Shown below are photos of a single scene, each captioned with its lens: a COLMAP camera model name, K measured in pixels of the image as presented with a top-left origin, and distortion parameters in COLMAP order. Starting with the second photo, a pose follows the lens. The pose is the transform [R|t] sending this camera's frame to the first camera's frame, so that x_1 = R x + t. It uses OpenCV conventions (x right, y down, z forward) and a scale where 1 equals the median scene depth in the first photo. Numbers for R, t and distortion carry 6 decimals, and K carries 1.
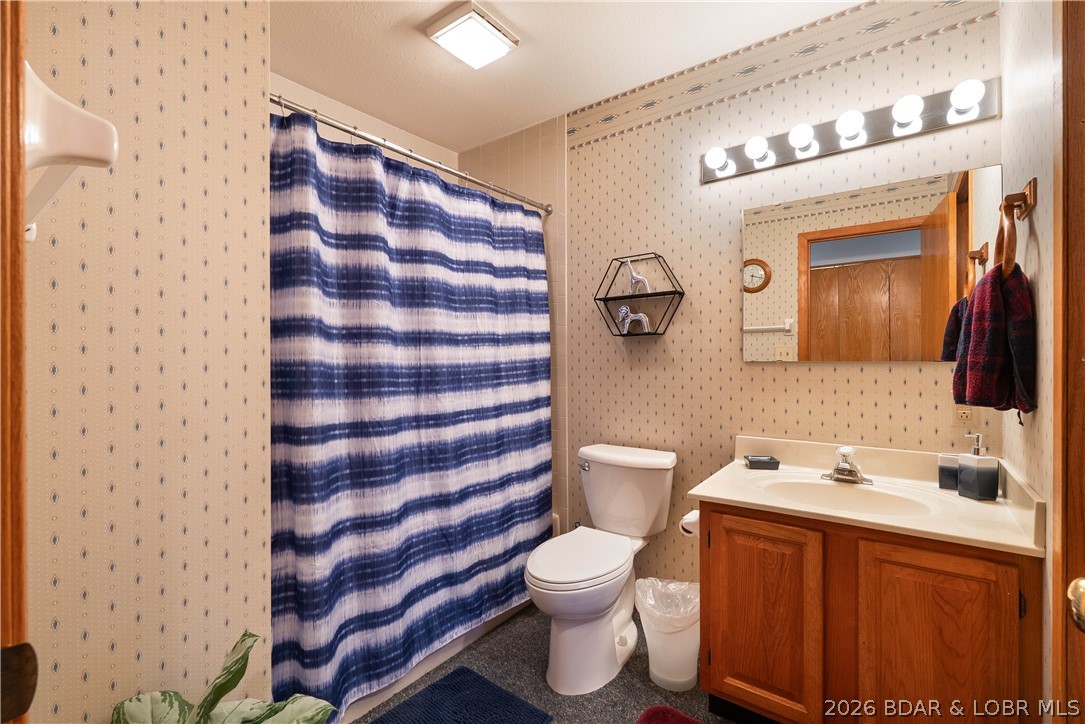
lens RADIAL K [[481.6, 0, 542.3], [0, 481.6, 358.6], [0, 0, 1]] dist [-0.003222, -0.000054]
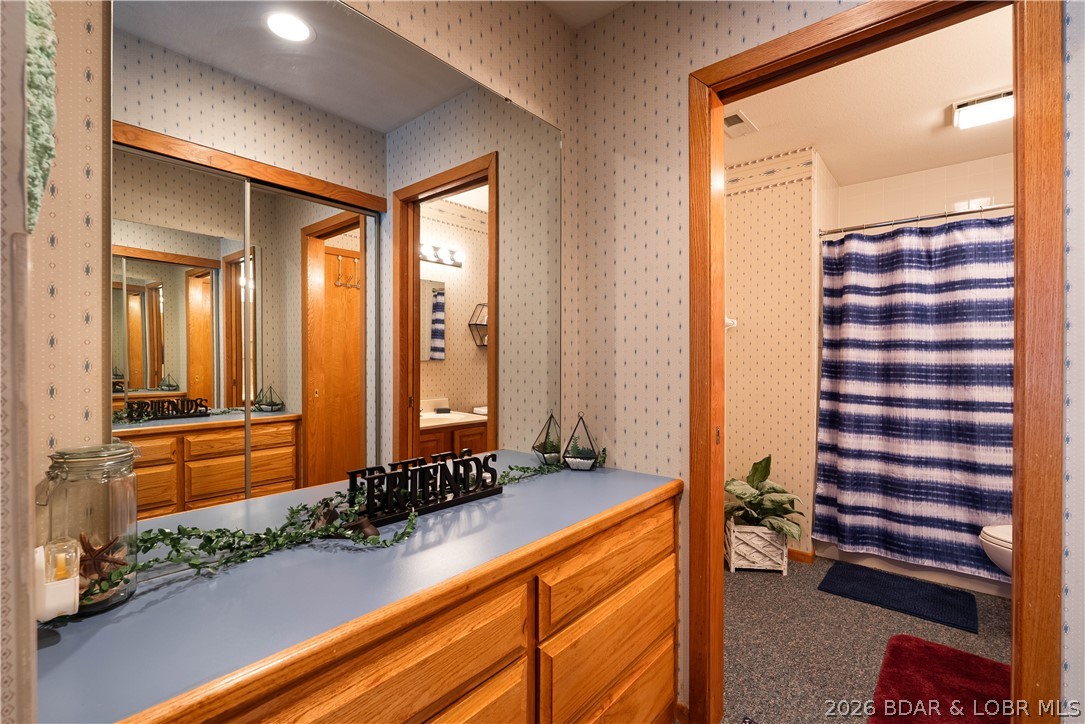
lens RADIAL K [[481.6, 0, 542.3], [0, 481.6, 358.6], [0, 0, 1]] dist [-0.003222, -0.000054]
pose [[-0.057679, -0.001948, -0.998333, 1.247360], [-0.003542, 0.999992, -0.001746, 0.003610], [0.998329, 0.003435, -0.057686, -0.103685]]
